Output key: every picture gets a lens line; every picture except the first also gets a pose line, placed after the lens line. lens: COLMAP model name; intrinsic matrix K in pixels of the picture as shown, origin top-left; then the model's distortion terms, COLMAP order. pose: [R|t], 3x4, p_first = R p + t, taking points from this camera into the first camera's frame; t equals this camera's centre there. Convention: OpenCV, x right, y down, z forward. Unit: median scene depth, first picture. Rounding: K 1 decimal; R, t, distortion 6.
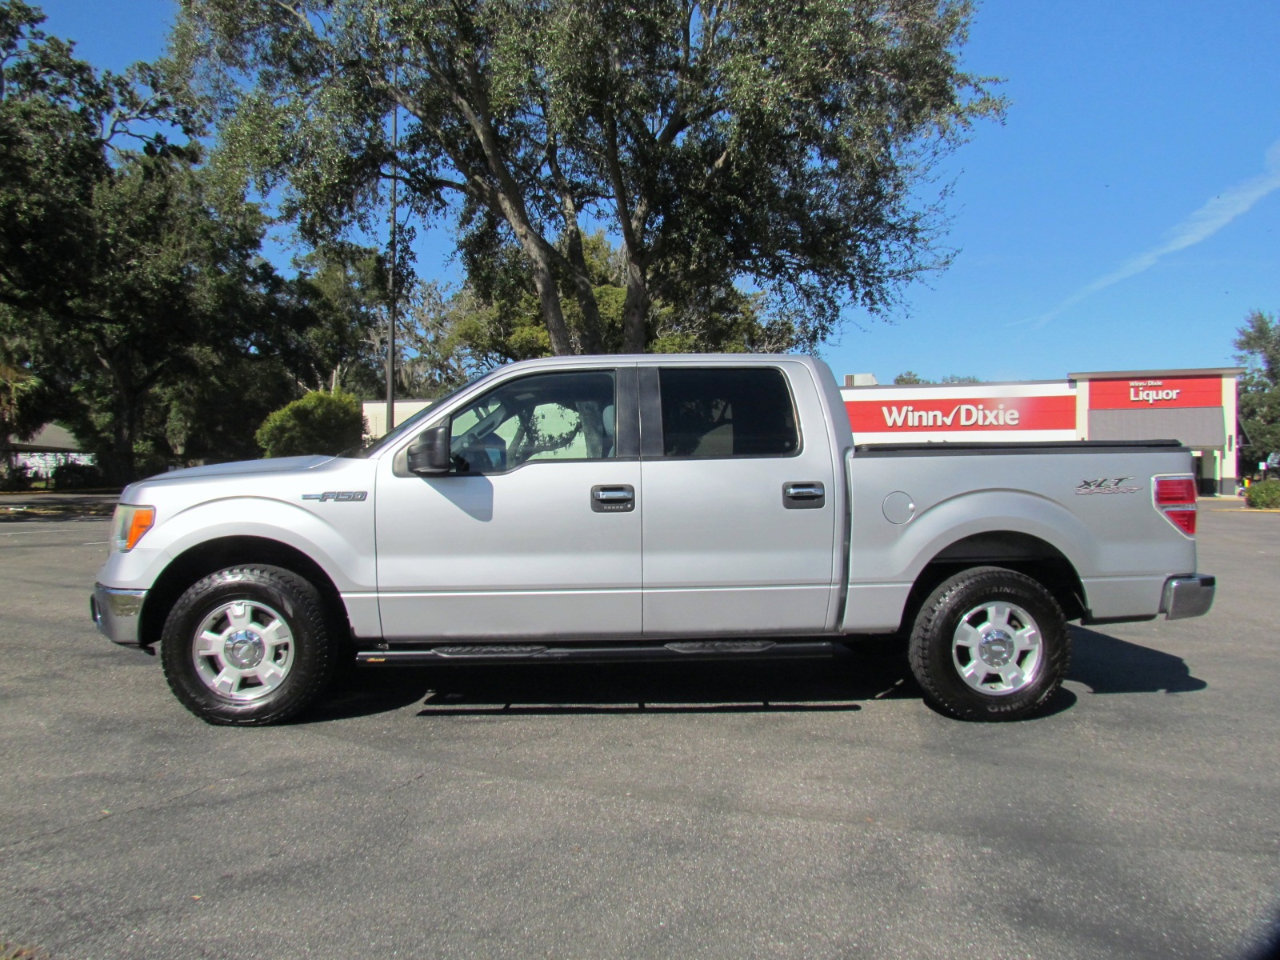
lens RADIAL K [[920.5, 0, 619.0], [0, 920.5, 488.6], [0, 0, 1]] dist [-0.072306, 0.078829]
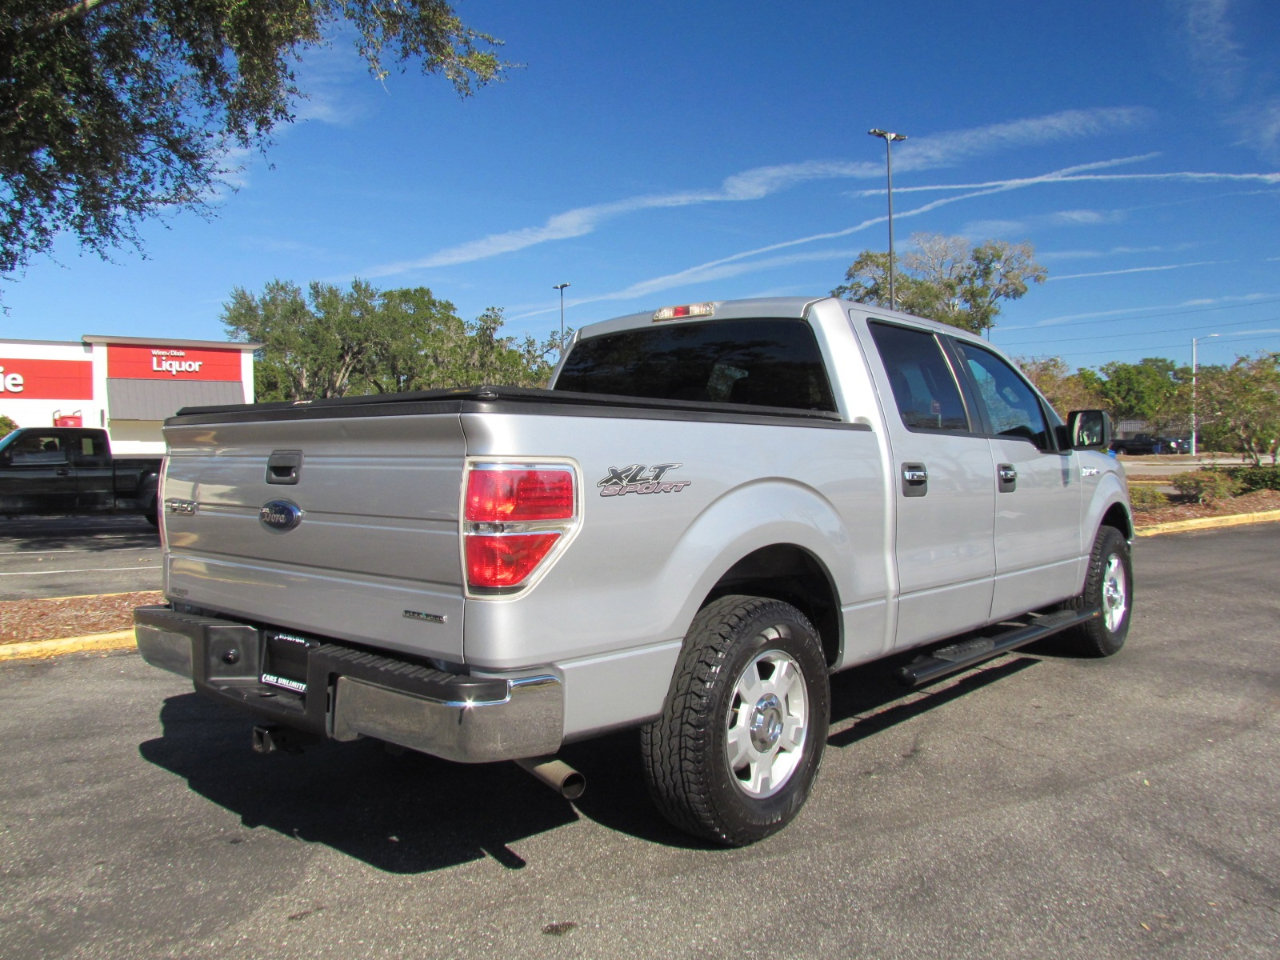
lens RADIAL K [[1027.3, 0, 640.0], [0, 1027.3, 480.0], [0, 0, 1]] dist [-0.035388, -0.009403]
pose [[0.496823, -0.035626, 0.867120, -1.050234], [0.024038, 0.999339, 0.027286, -0.022943], [-0.867519, 0.007288, 0.497351, 0.748905]]
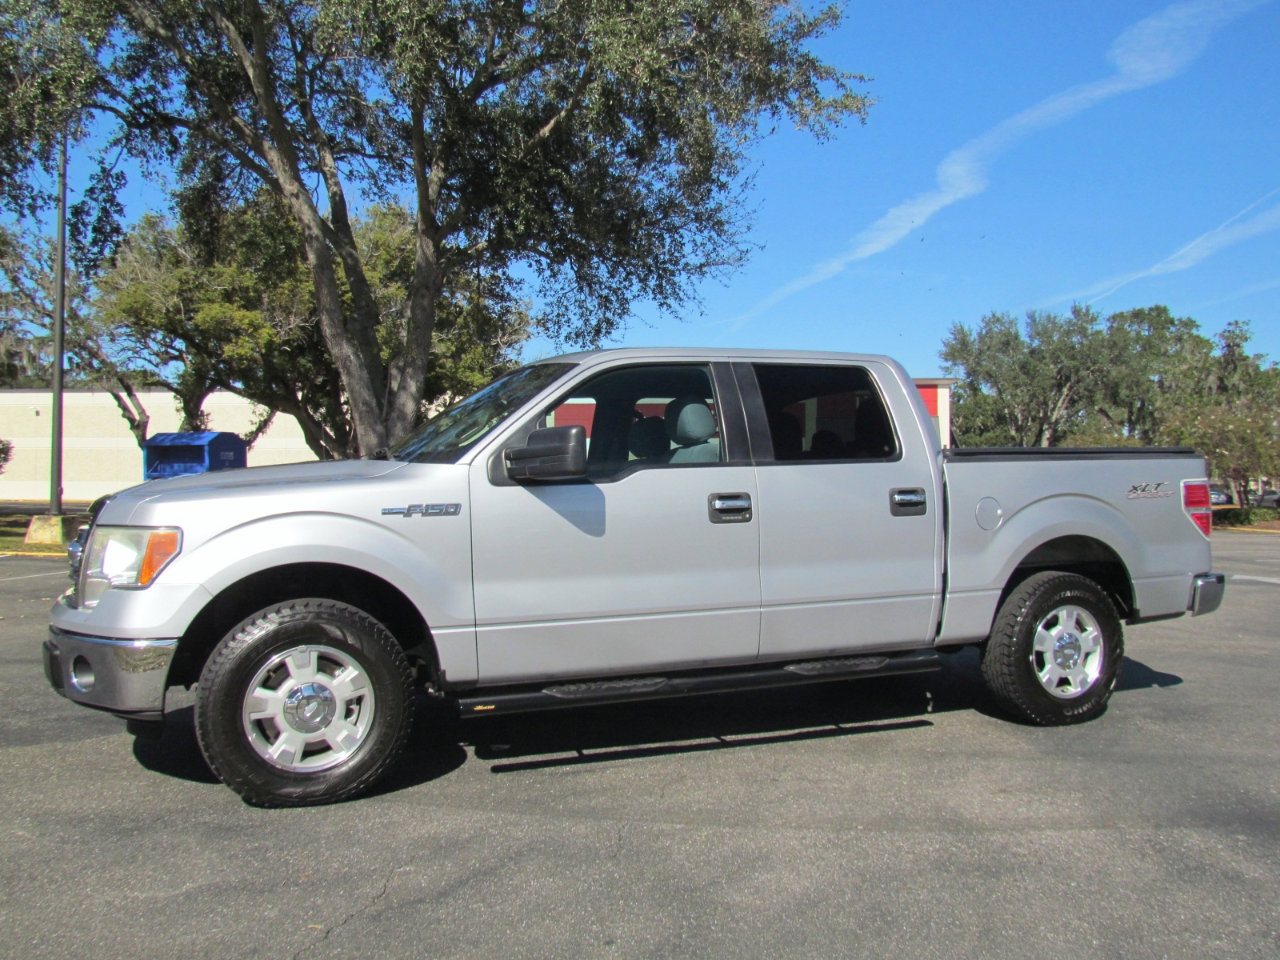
lens RADIAL K [[1051.9, 0, 634.6], [0, 1051.9, 483.4], [0, 0, 1]] dist [-0.047973, 0.047393]
pose [[0.944897, -0.003347, 0.327352, -0.417972], [0.008821, 0.999845, -0.015238, 0.001815], [-0.327250, 0.017286, 0.944780, 0.057905]]
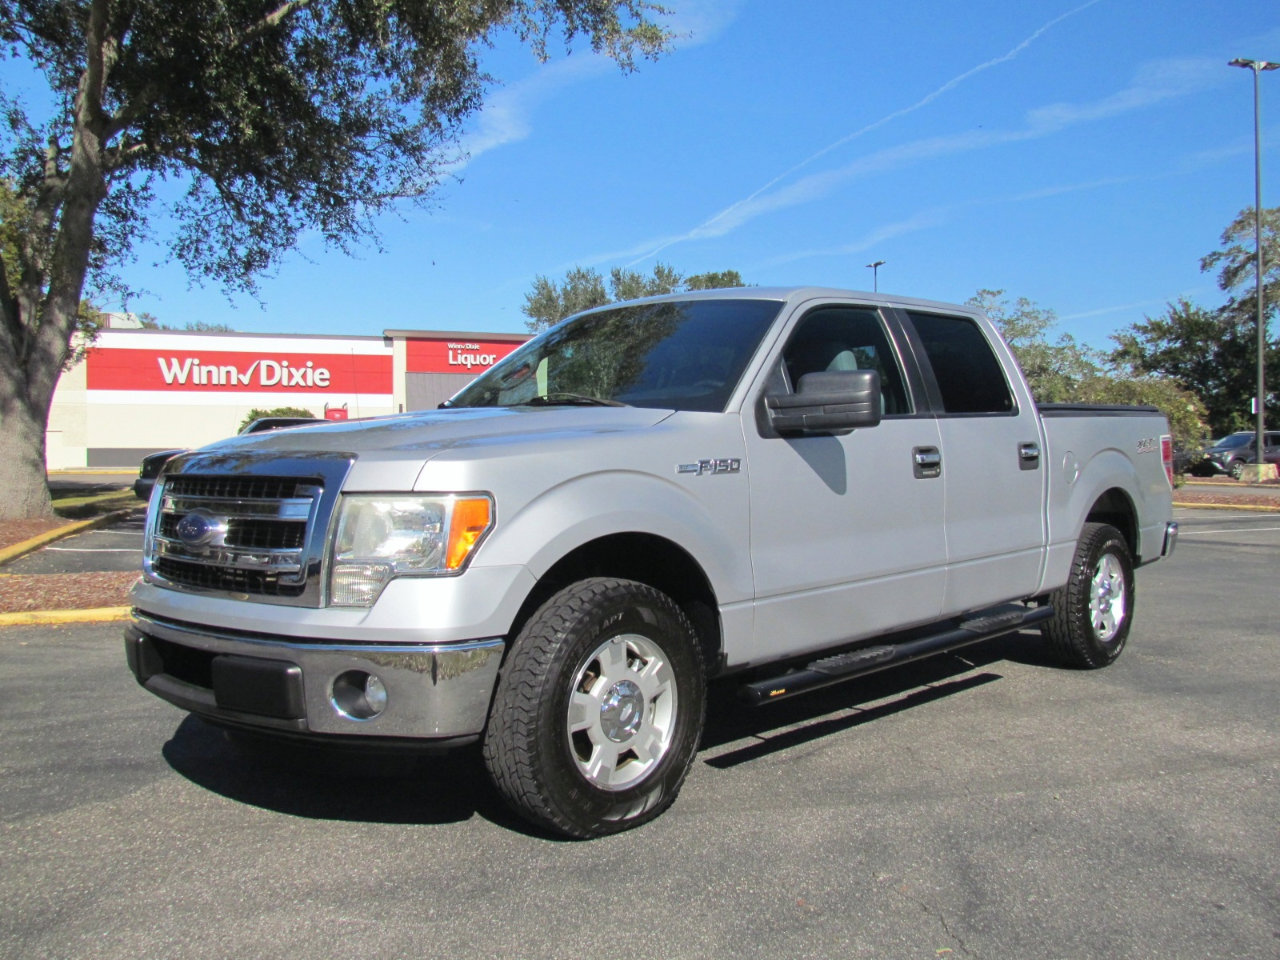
lens RADIAL K [[1146.1, 0, 640.0], [0, 1146.1, 480.0], [0, 0, 1]] dist [-0.042919, 0.009797]
pose [[0.733405, -0.023063, 0.679401, -0.890449], [0.013867, 0.999724, 0.018968, 0.002512], [-0.679651, -0.004490, 0.733522, 0.389312]]
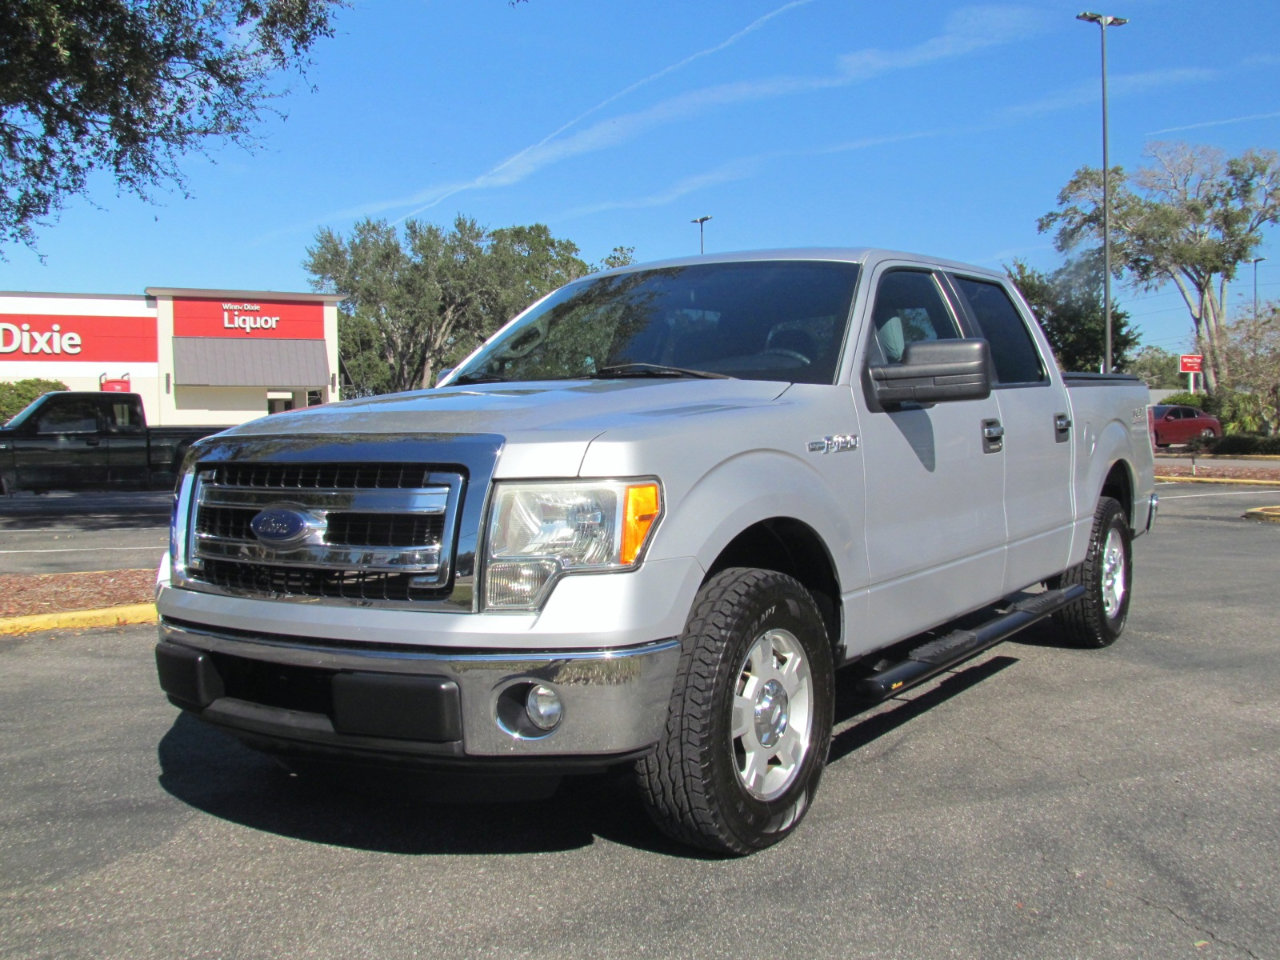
lens RADIAL K [[1262.9, 0, 647.2], [0, 1262.9, 481.4], [0, 0, 1]] dist [-0.042563, 0.005831]
pose [[0.605942, -0.049008, 0.793998, -1.030721], [0.024892, 0.998780, 0.042651, -0.004707], [-0.795119, -0.006079, 0.606423, 0.550134]]
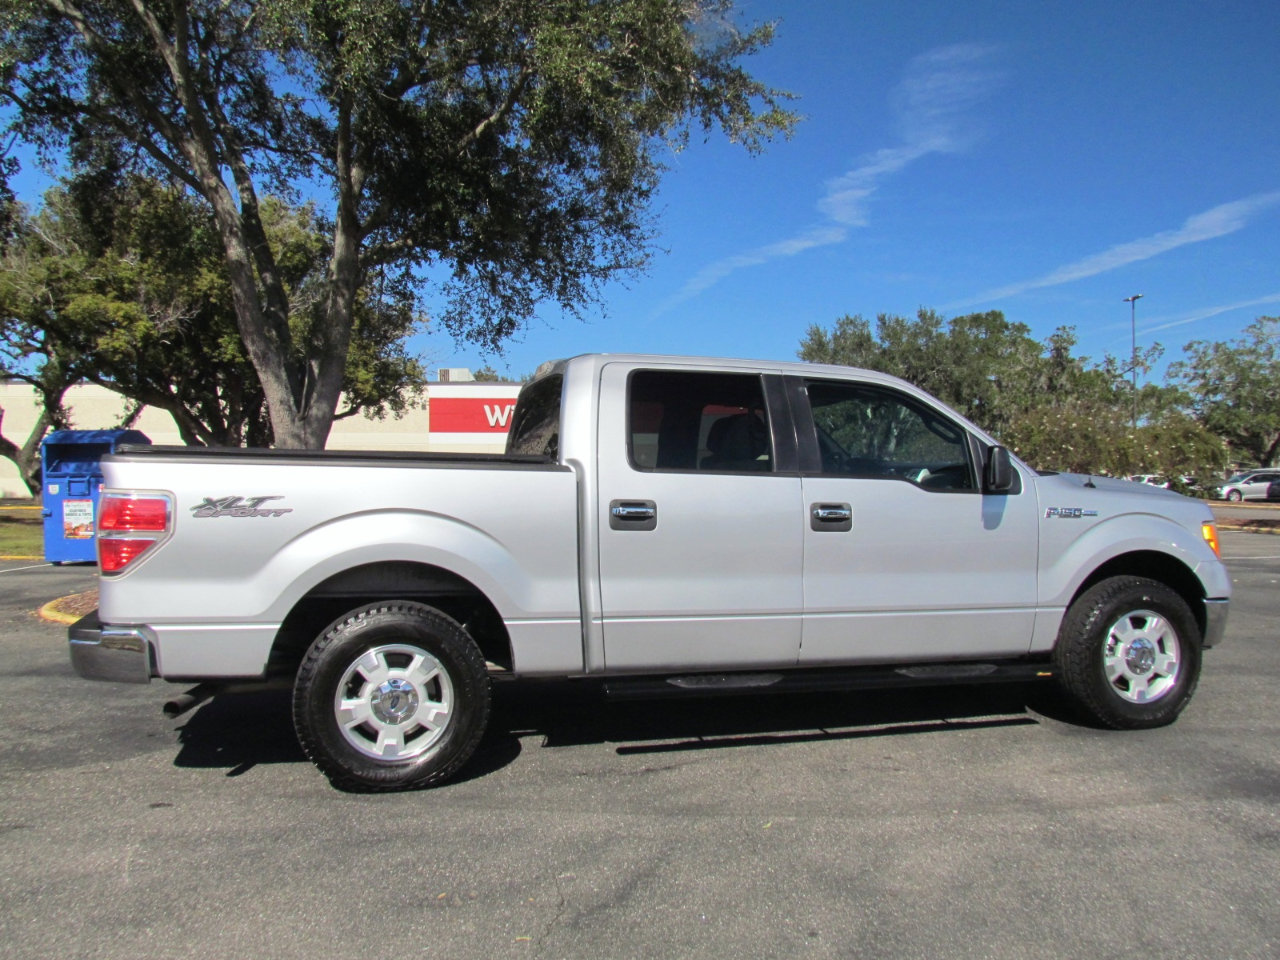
lens RADIAL K [[1023.8, 0, 631.6], [0, 1023.8, 481.3], [0, 0, 1]] dist [-0.026234, 0.014039]
pose [[0.893325, -0.009322, 0.449315, -0.609333], [0.014848, 0.999851, -0.008778, -0.015505], [-0.449167, 0.014513, 0.893330, 0.125465]]
